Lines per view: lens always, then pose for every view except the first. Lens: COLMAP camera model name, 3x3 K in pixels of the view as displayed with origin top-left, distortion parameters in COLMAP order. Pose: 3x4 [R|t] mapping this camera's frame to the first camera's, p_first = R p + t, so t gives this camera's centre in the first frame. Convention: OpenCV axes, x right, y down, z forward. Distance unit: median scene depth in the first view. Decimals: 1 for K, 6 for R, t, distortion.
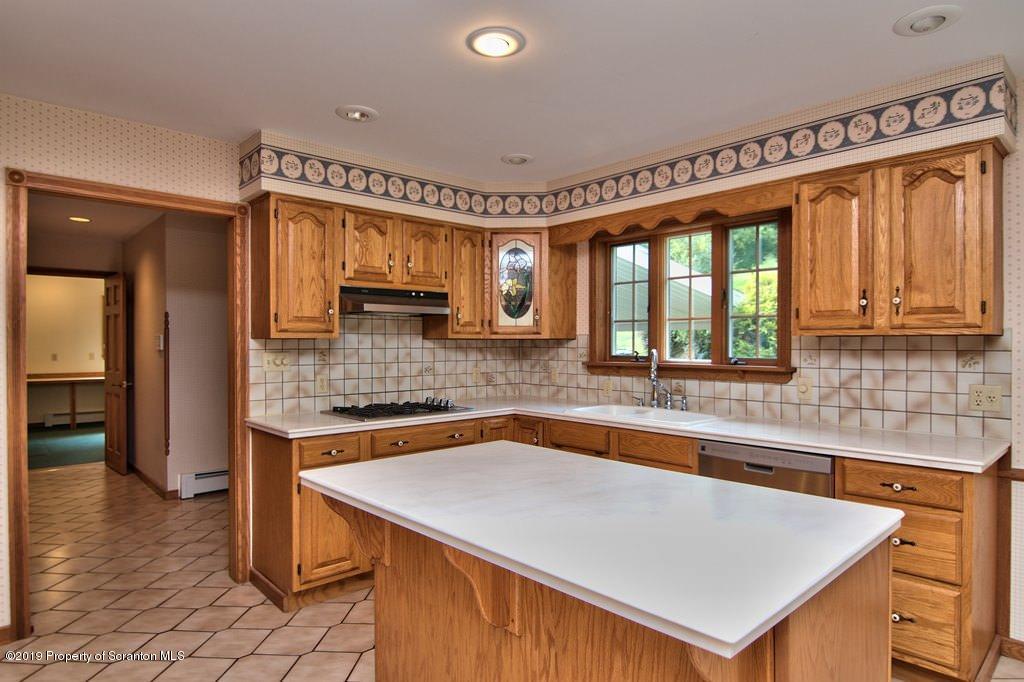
lens RADIAL K [[582.3, 0, 512.0], [0, 582.3, 343.6], [0, 0, 1]] dist [-0.005276, -0.002998]
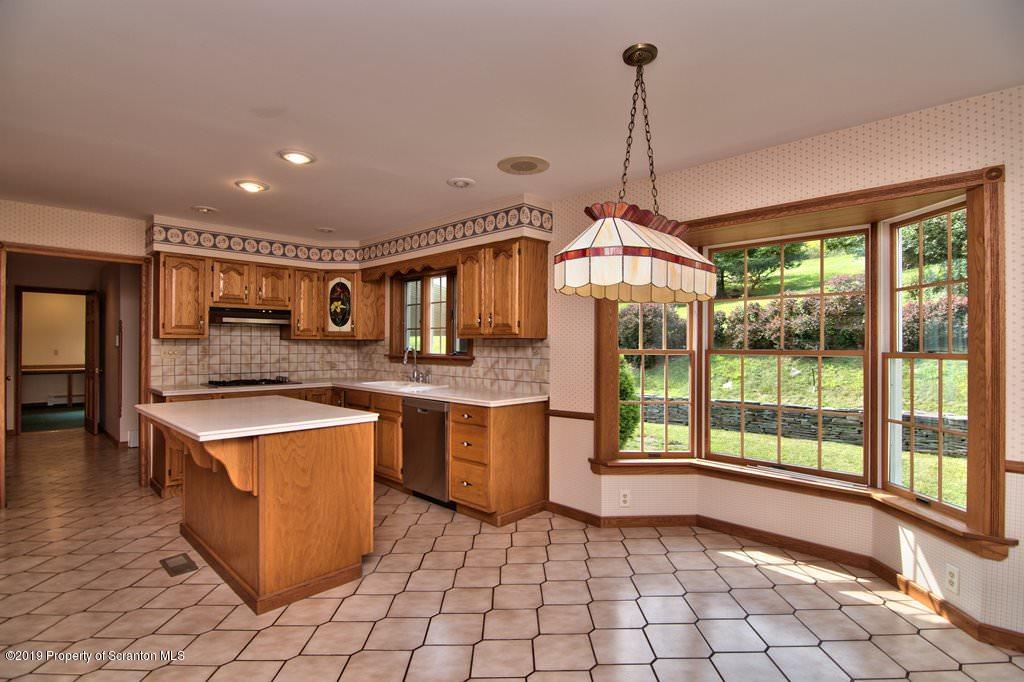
lens RADIAL K [[494.4, 0, 512.0], [0, 494.4, 341.0], [0, 0, 1]] dist [-0.000363, -0.011444]
pose [[0.998335, 0.005961, 0.057374, 0.451134], [-0.005457, 0.999945, -0.008938, 0.005611], [-0.057425, 0.008610, 0.998313, -0.416398]]
